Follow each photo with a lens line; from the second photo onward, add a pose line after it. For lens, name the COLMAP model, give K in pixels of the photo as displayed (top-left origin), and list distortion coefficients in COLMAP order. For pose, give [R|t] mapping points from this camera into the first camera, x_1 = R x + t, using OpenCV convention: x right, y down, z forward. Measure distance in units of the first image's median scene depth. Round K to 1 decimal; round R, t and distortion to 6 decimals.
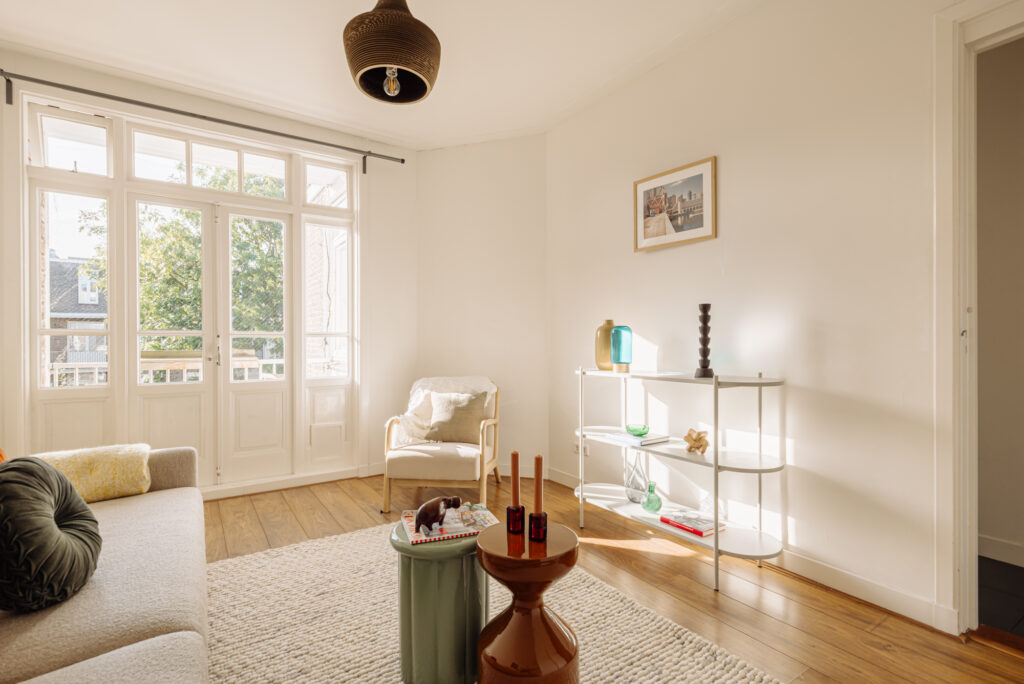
lens RADIAL K [[499.8, 0, 513.8], [0, 499.8, 336.6], [0, 0, 1]] dist [-0.000001, 0.000871]
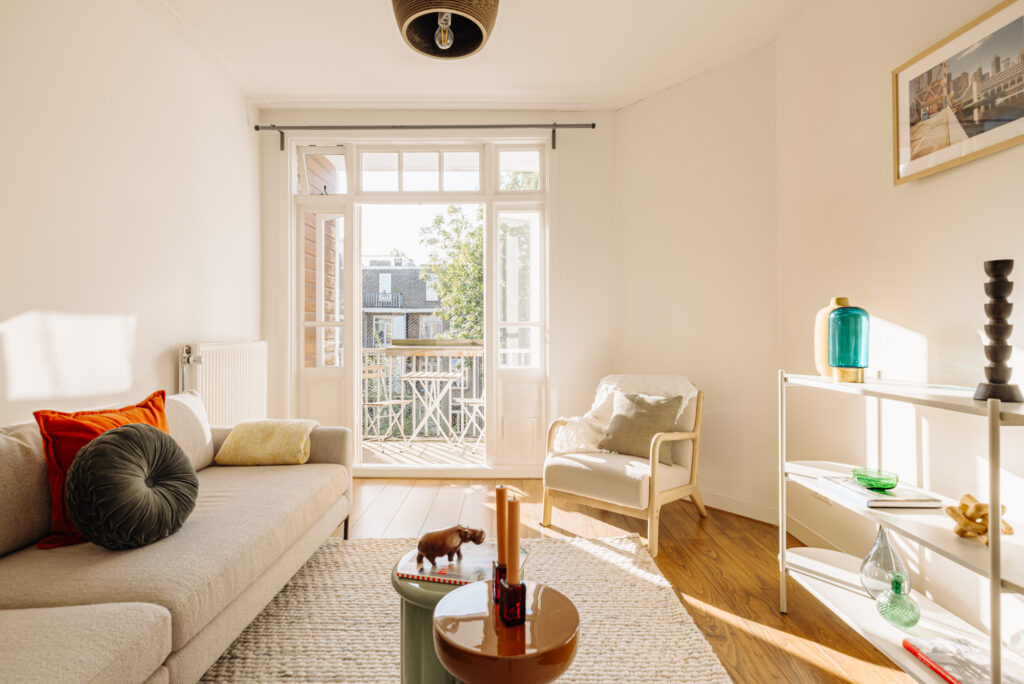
lens RADIAL K [[524.5, 0, 486.9], [0, 524.5, 322.8], [0, 0, 1]] dist [-0.000707, 0.000307]
pose [[0.809079, -0.008862, -0.587634, 0.220762], [0.005013, 0.999954, -0.008178, 0.001450], [0.587679, 0.003670, 0.809086, 0.197207]]
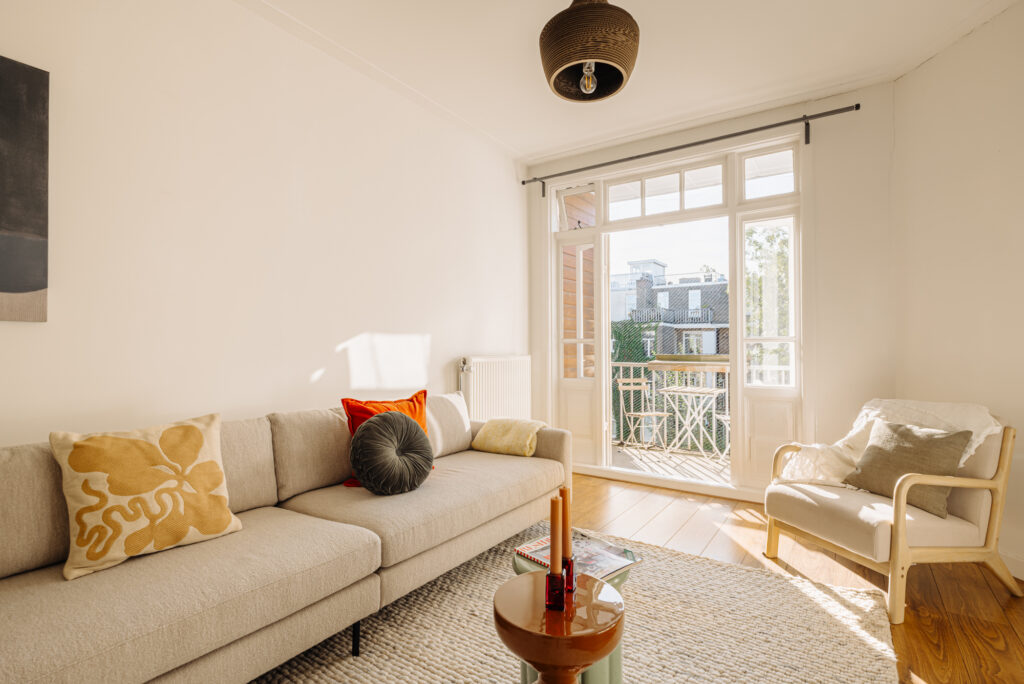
lens RADIAL K [[485.8, 0, 504.3], [0, 485.8, 337.5], [0, 0, 1]] dist [0.000929, 0.000466]
pose [[0.350390, -0.017557, -0.936439, 0.363227], [0.010176, 0.999837, -0.014938, 0.000652], [0.936549, -0.004295, 0.350511, 0.330854]]
